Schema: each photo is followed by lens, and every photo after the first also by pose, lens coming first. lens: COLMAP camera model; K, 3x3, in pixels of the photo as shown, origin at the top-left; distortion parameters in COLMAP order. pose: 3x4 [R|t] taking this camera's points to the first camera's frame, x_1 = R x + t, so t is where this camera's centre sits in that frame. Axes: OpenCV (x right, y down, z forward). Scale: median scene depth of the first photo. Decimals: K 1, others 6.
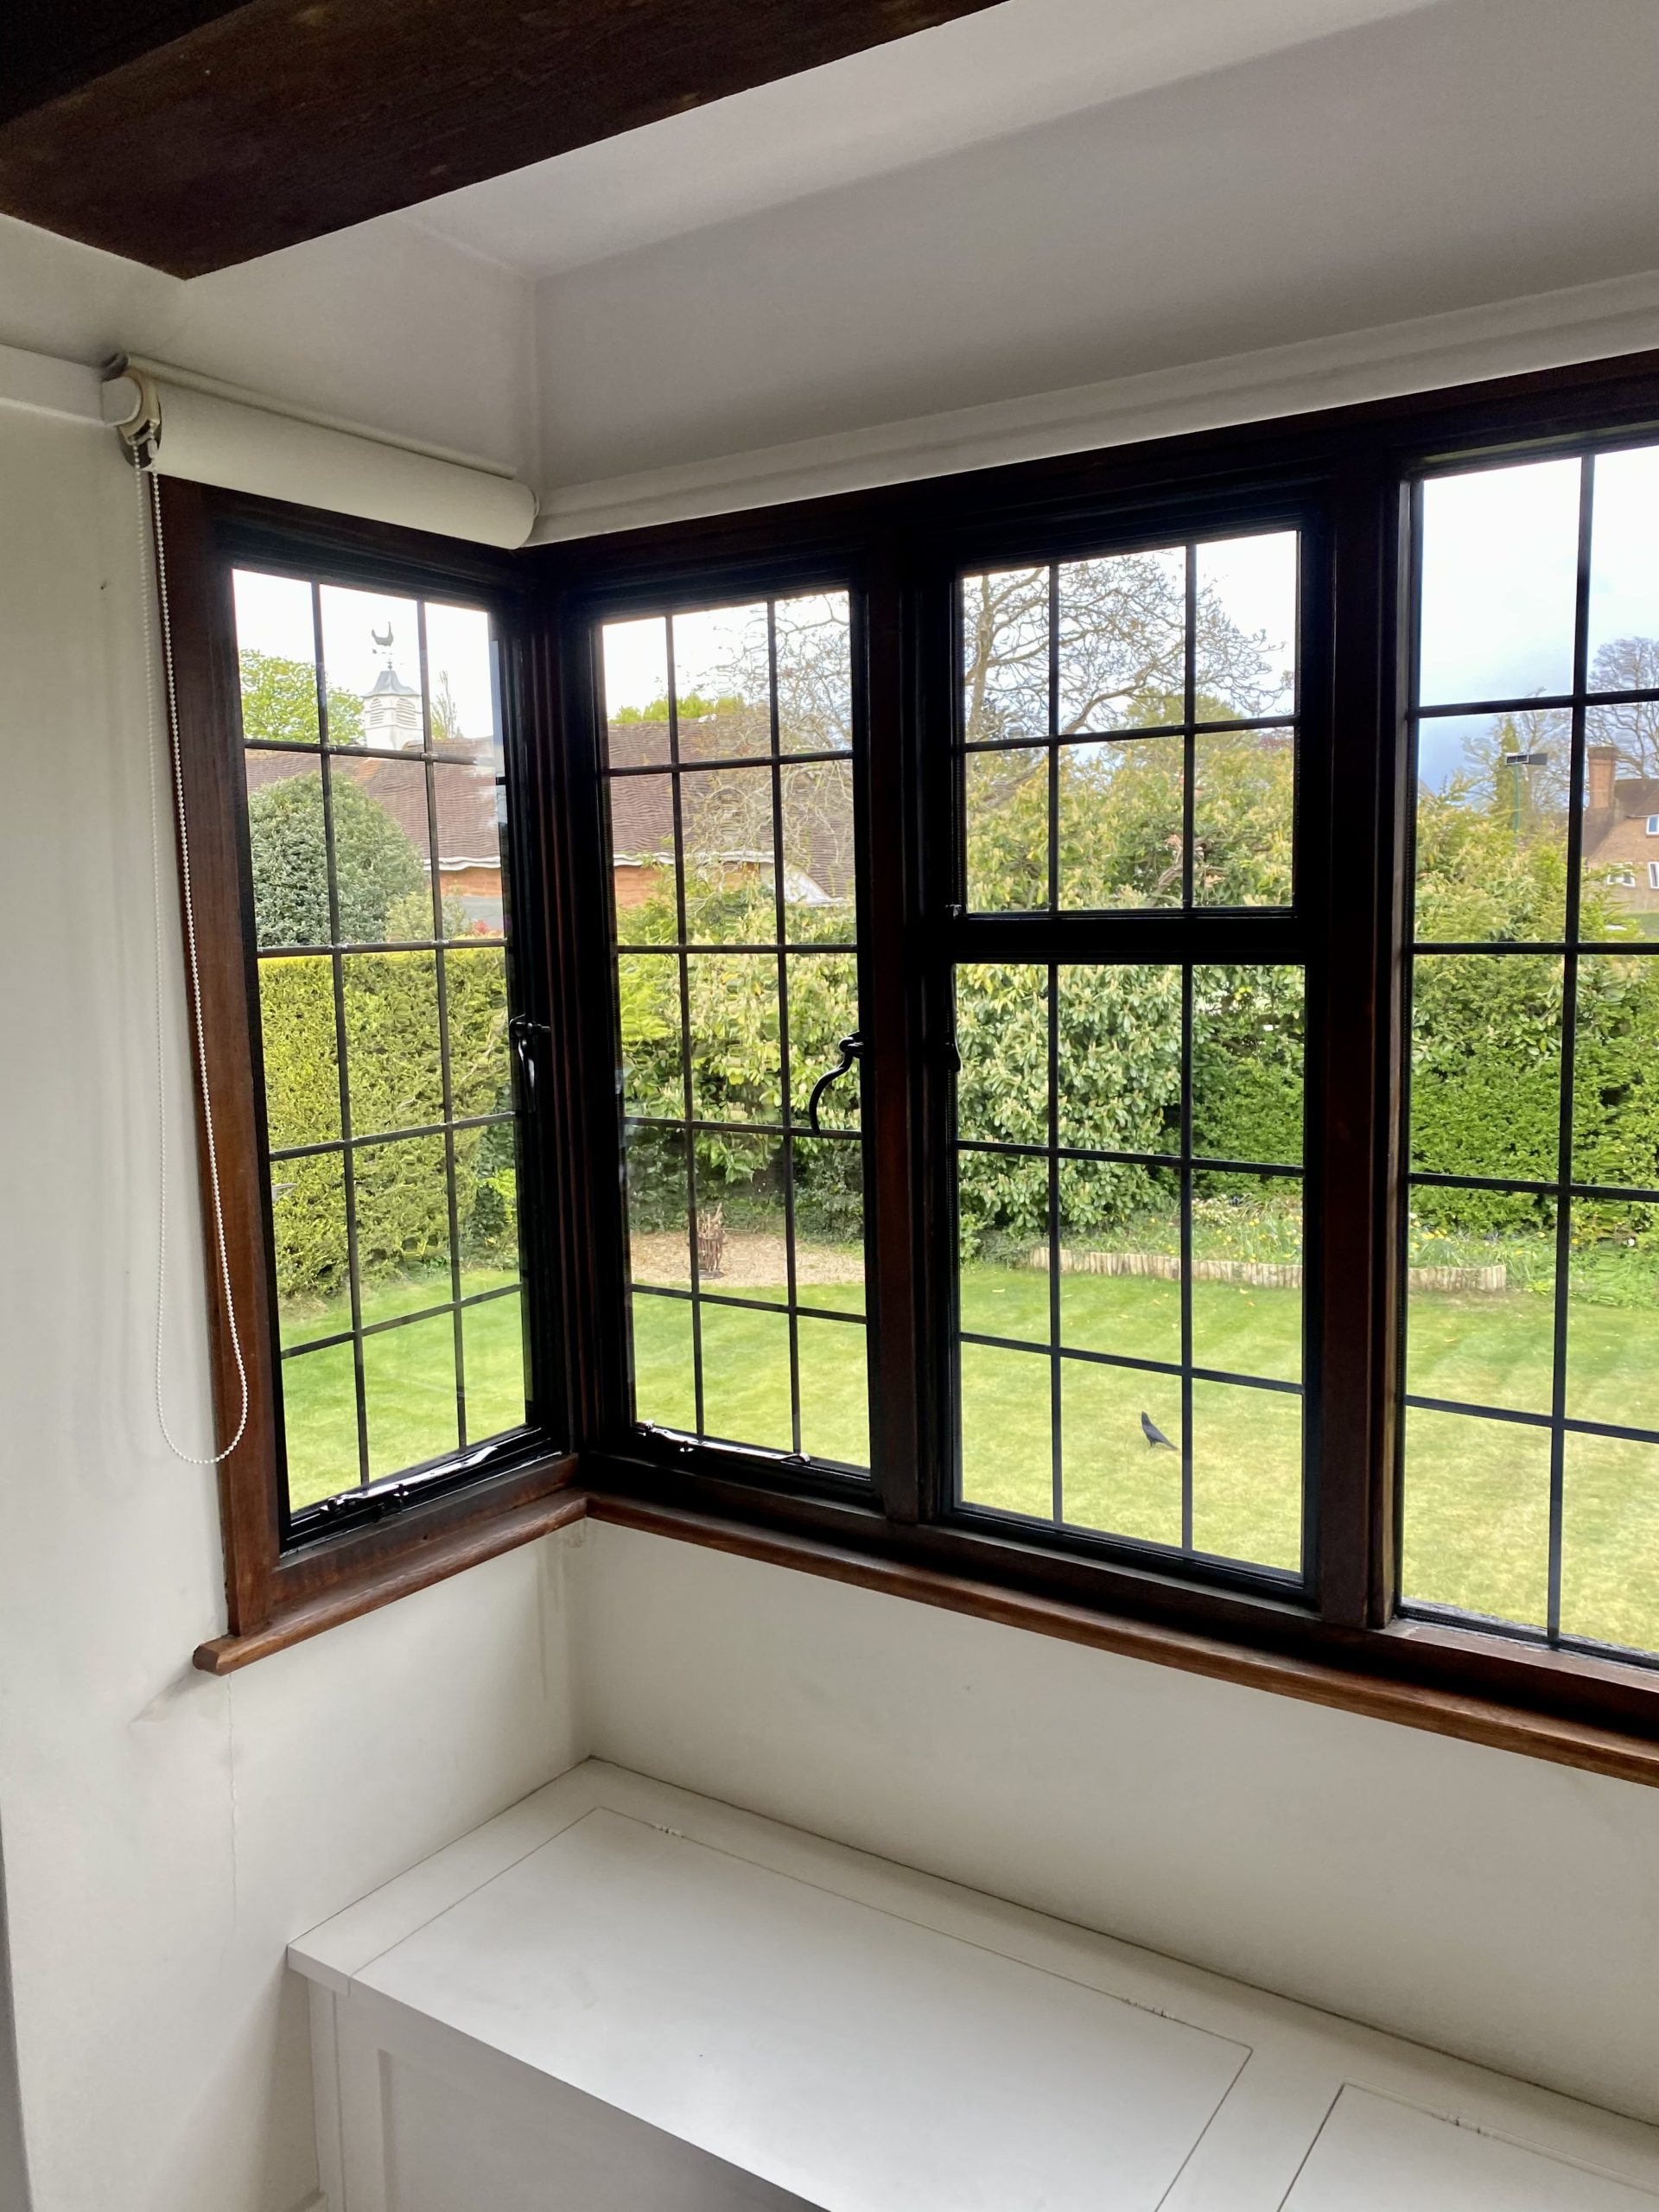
lens RADIAL K [[1692.1, 0, 829.5], [0, 1692.1, 1106.0], [0, 0, 1]] dist [0.033854, -0.009007]
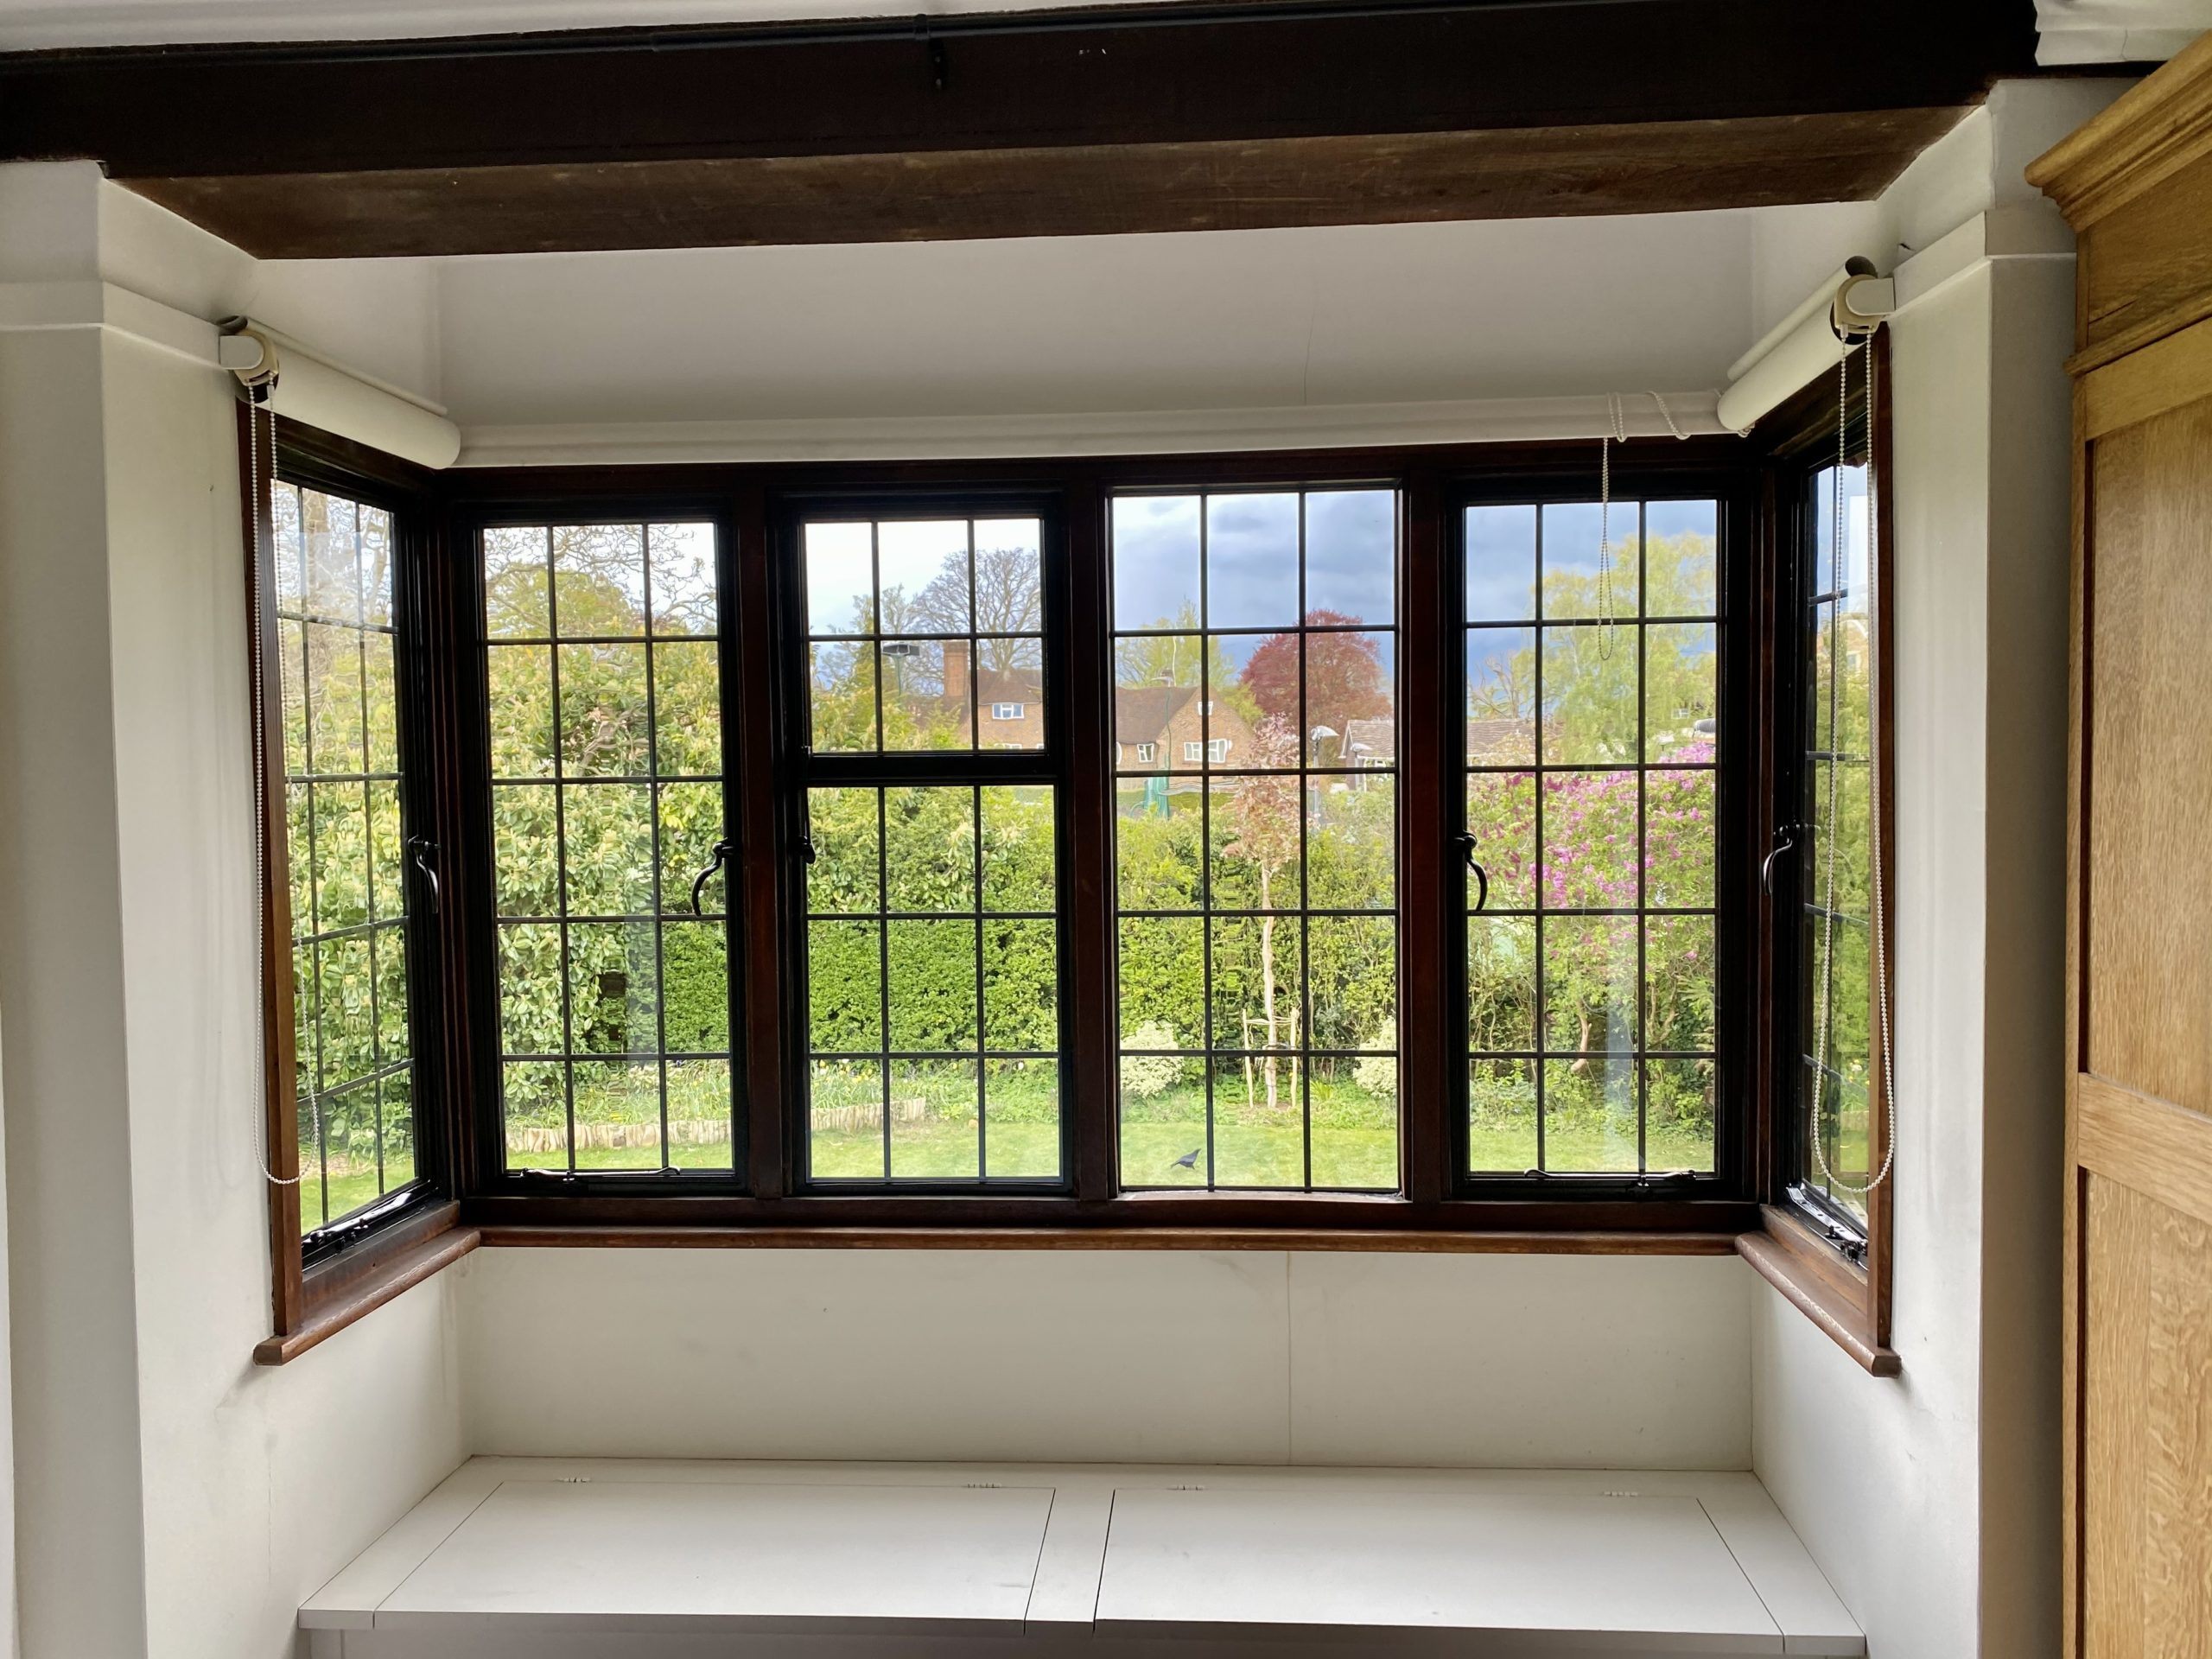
lens RADIAL K [[1692.1, 0, 1114.8], [0, 1692.1, 852.0], [0, 0, 1]] dist [0.033854, -0.009007]
pose [[0.867382, -0.018696, 0.497292, -0.399303], [0.056433, 0.996543, -0.060967, 0.068780], [-0.494433, 0.080945, 0.865438, -0.348146]]
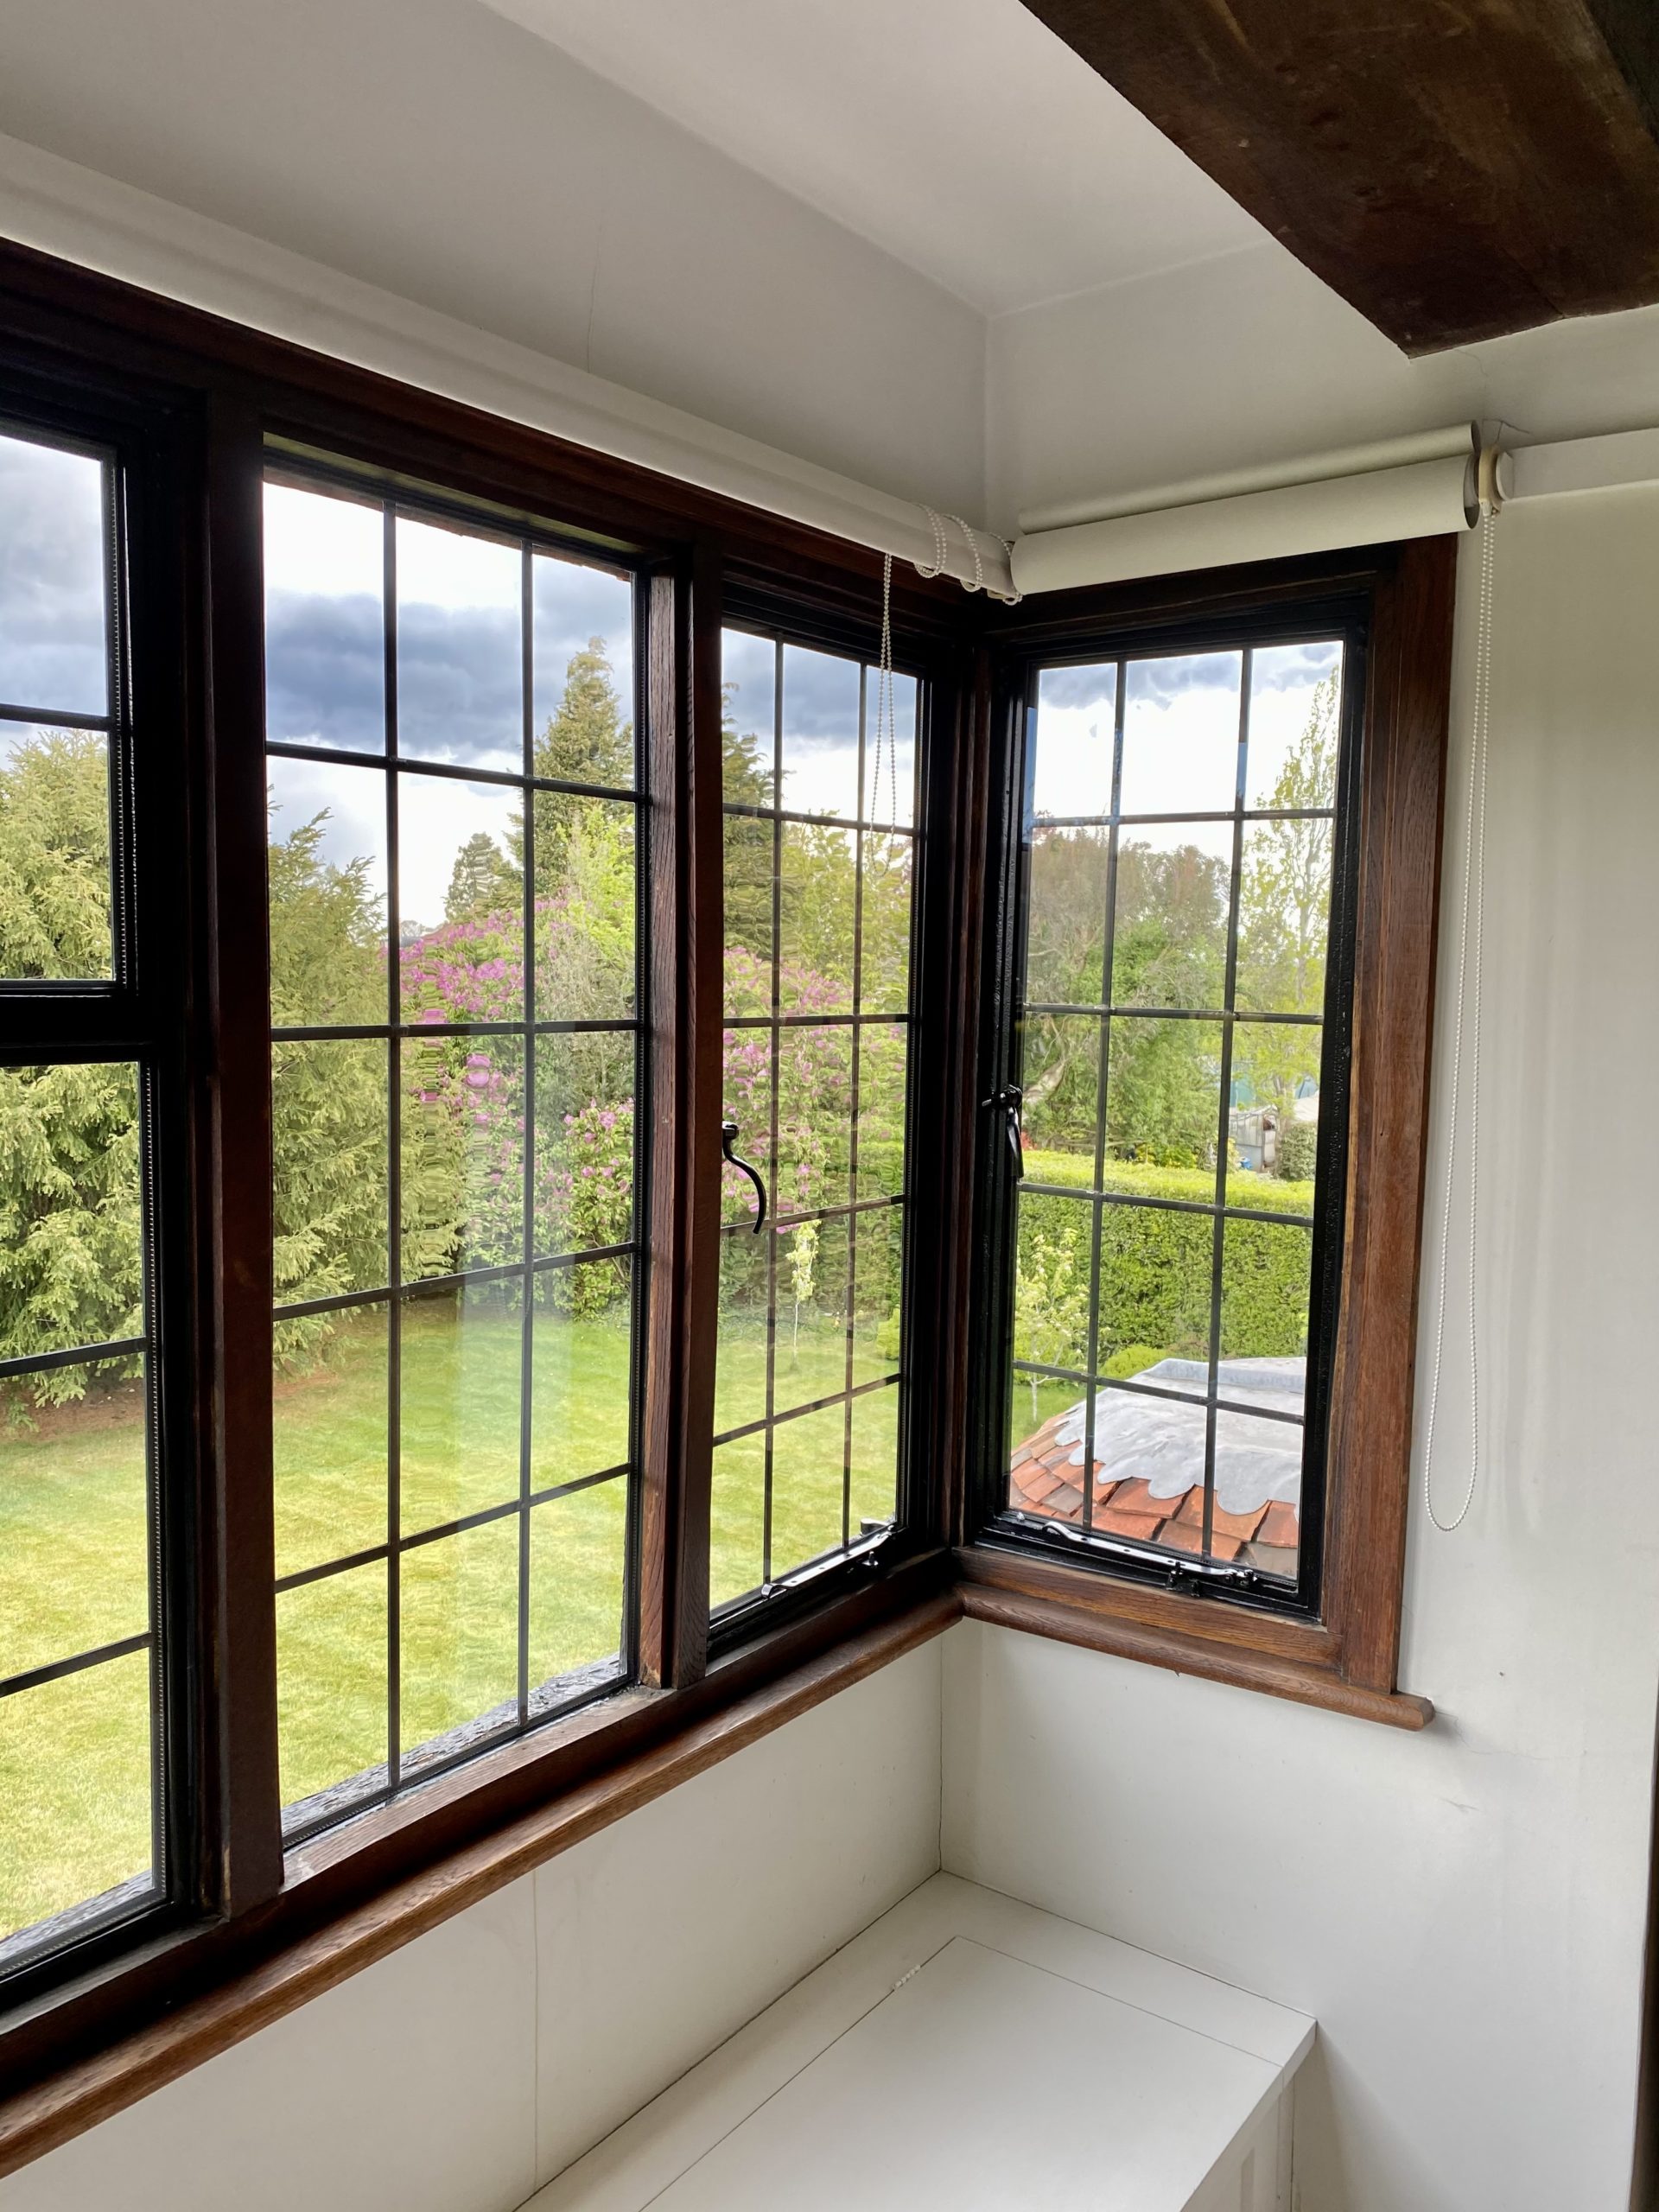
lens RADIAL K [[1692.1, 0, 829.5], [0, 1692.1, 1106.0], [0, 0, 1]] dist [0.033854, -0.009007]
pose [[0.035830, -0.073231, 0.996671, -0.377638], [0.097337, 0.992825, 0.069449, -0.074230], [-0.994606, 0.094525, 0.042701, 0.582748]]
